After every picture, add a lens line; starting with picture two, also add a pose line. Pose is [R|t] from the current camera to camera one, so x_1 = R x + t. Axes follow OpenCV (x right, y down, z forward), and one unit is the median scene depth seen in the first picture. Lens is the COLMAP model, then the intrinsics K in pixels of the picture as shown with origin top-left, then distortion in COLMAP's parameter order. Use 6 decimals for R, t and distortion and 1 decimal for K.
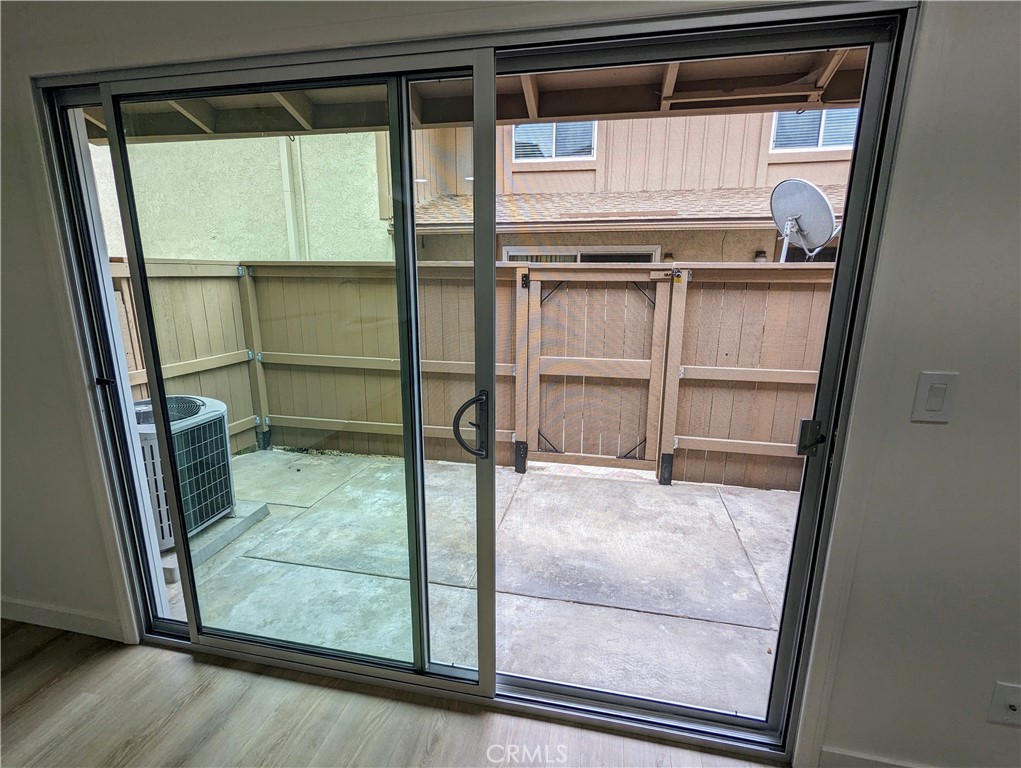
lens RADIAL K [[487.4, 0, 511.3], [0, 487.4, 385.0], [0, 0, 1]] dist [0.008598, 0.000576]
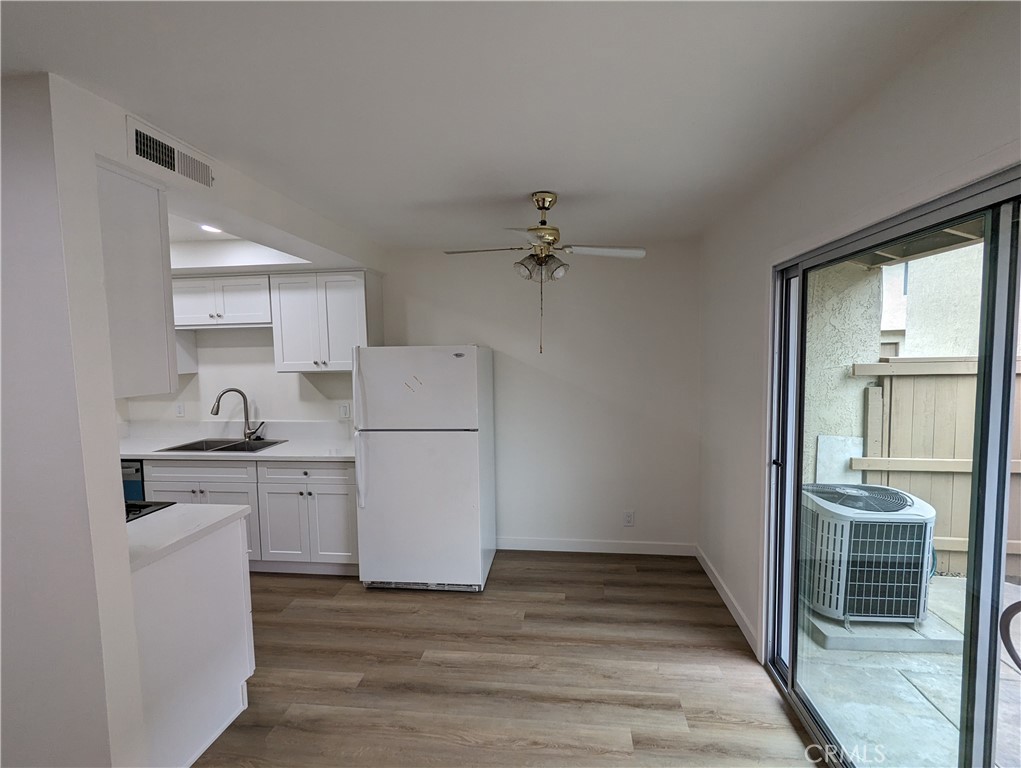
lens RADIAL K [[487.4, 0, 510.6], [0, 487.4, 386.9], [0, 0, 1]] dist [0.008598, 0.000576]
pose [[0.086837, 0.068551, -0.993861, 0.327653], [-0.199109, 0.978695, 0.050108, -0.097455], [0.976122, 0.193536, 0.098636, 0.063633]]
